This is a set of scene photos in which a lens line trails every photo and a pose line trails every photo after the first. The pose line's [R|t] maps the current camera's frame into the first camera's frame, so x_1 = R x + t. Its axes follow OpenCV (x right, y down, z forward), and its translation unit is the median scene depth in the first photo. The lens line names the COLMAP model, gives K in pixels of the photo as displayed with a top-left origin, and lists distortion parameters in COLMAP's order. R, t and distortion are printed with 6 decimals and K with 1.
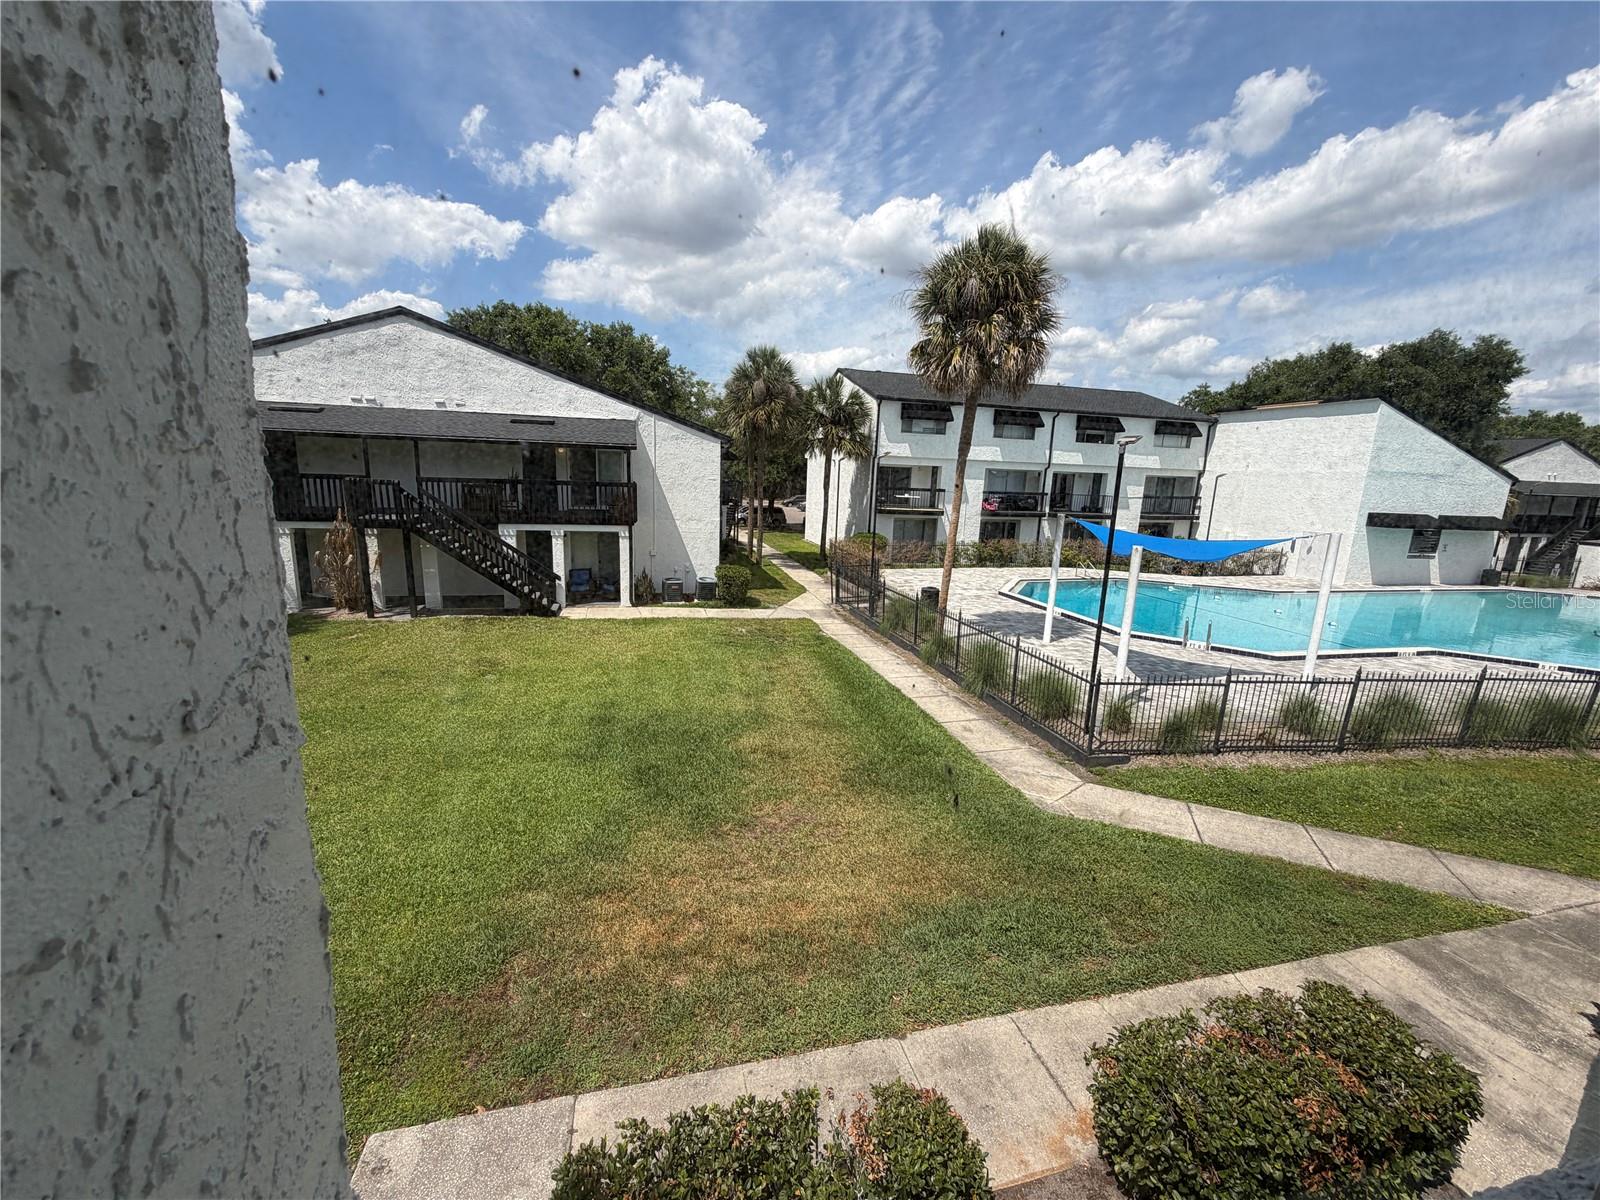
lens RADIAL K [[639.7, 0, 797.6], [0, 639.7, 602.7], [0, 0, 1]] dist [0.000960, -0.000071]
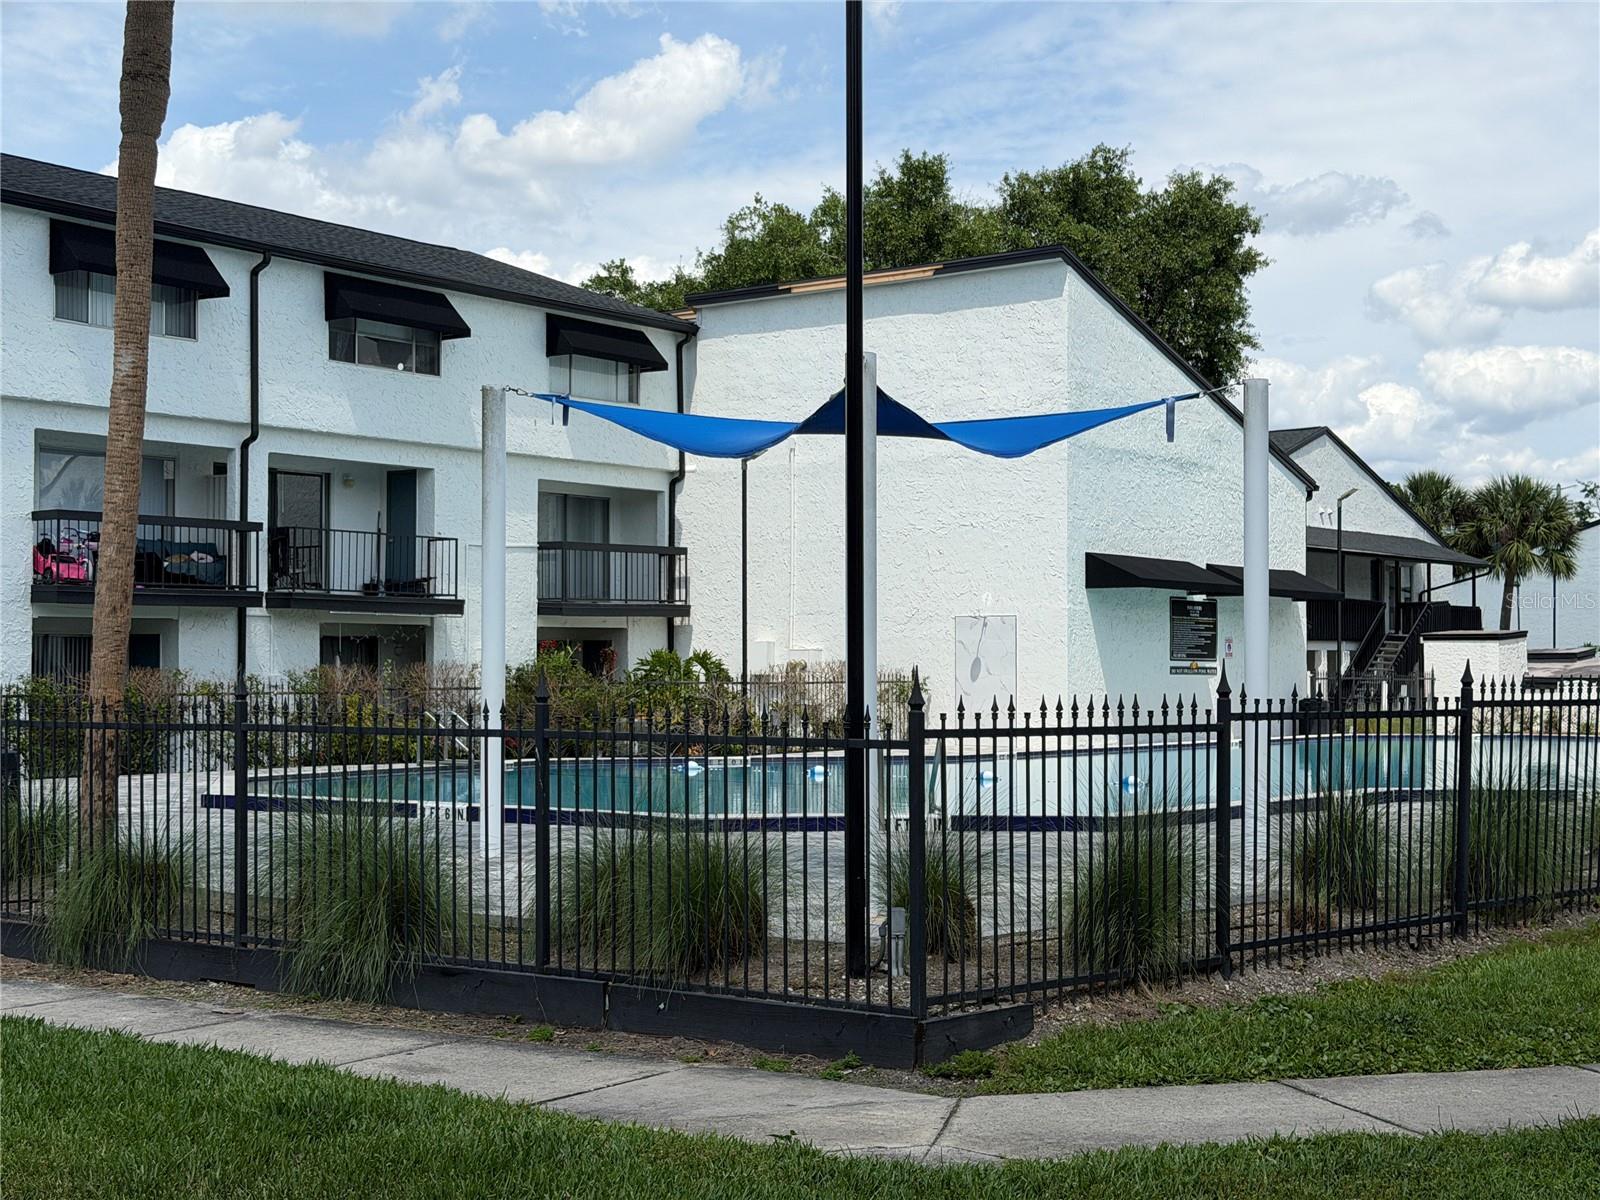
lens RADIAL K [[2216.5, 0, 801.3], [0, 2216.5, 601.0], [0, 0, 1]] dist [0.129336, 0.000000]
pose [[0.781153, -0.013045, 0.624203, -0.047806], [0.149004, 0.974787, -0.166099, 0.066794], [-0.606298, 0.222758, 0.763401, 0.089757]]
